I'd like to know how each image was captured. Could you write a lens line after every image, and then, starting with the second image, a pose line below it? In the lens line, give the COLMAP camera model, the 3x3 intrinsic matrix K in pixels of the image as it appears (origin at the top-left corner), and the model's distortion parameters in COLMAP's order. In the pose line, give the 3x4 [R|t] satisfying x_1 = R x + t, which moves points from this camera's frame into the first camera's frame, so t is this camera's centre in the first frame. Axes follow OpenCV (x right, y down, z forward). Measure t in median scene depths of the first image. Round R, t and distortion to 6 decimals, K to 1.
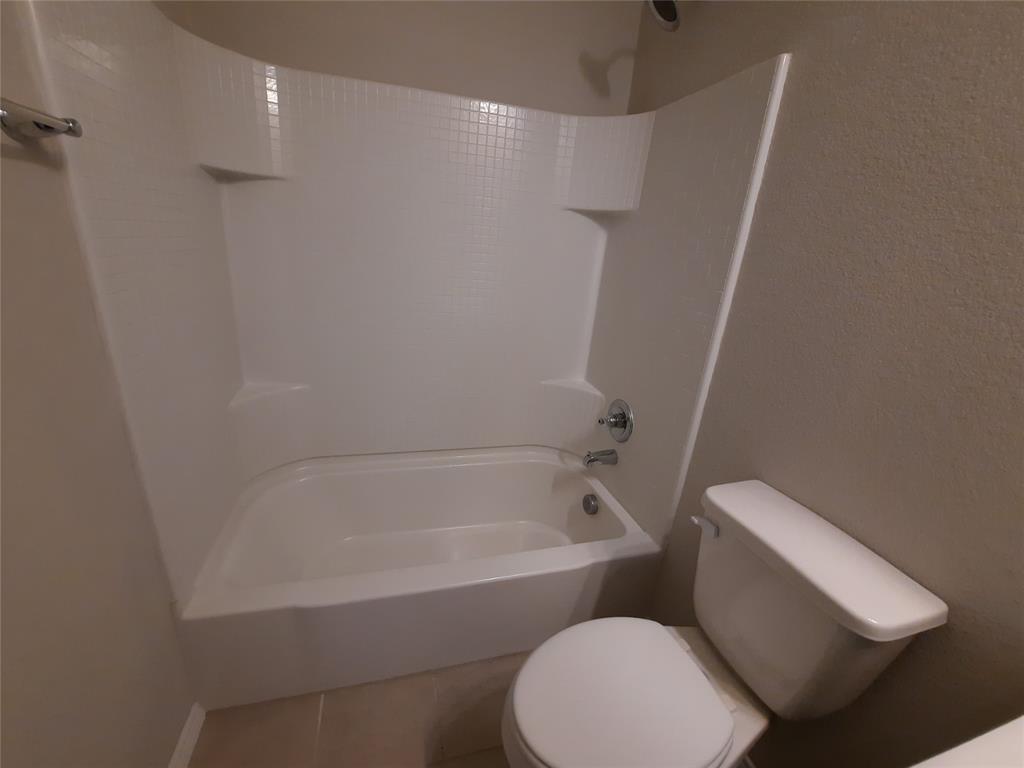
lens RADIAL K [[407.4, 0, 492.8], [0, 407.4, 375.8], [0, 0, 1]] dist [-0.020684, 0.000815]
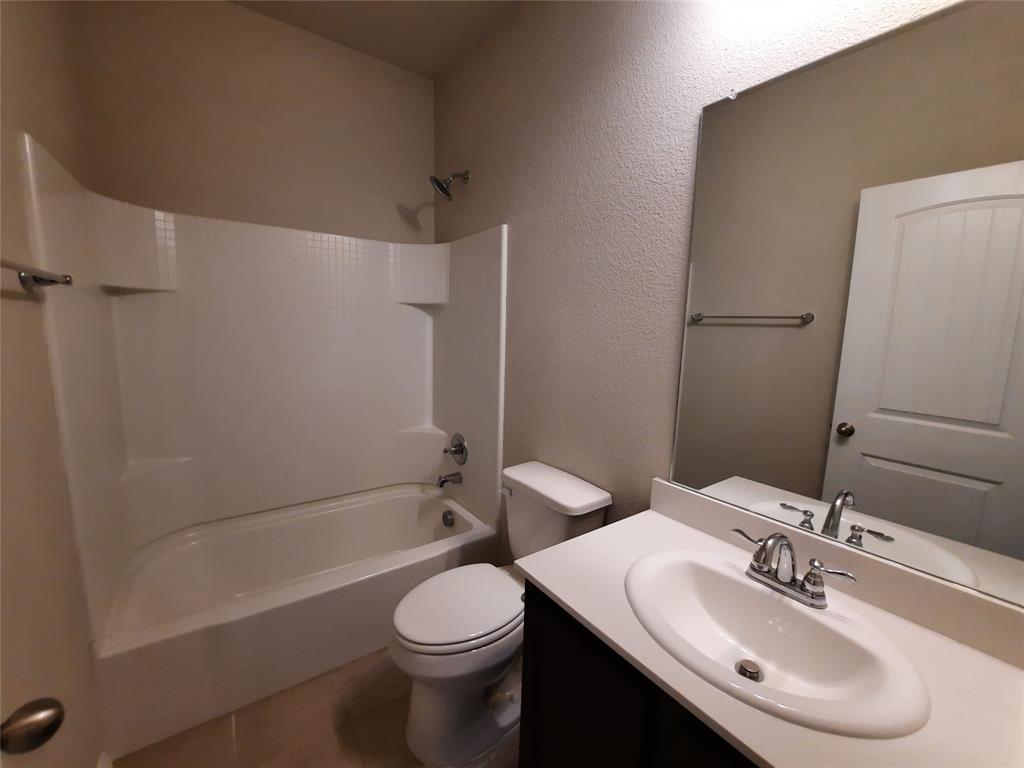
lens RADIAL K [[407.4, 0, 502.8], [0, 407.4, 381.0], [0, 0, 1]] dist [-0.020684, 0.000815]
pose [[0.934239, -0.097934, 0.342939, 0.002104], [0.153754, 0.978211, -0.139510, 0.109538], [-0.321804, 0.183064, 0.928940, -0.397838]]
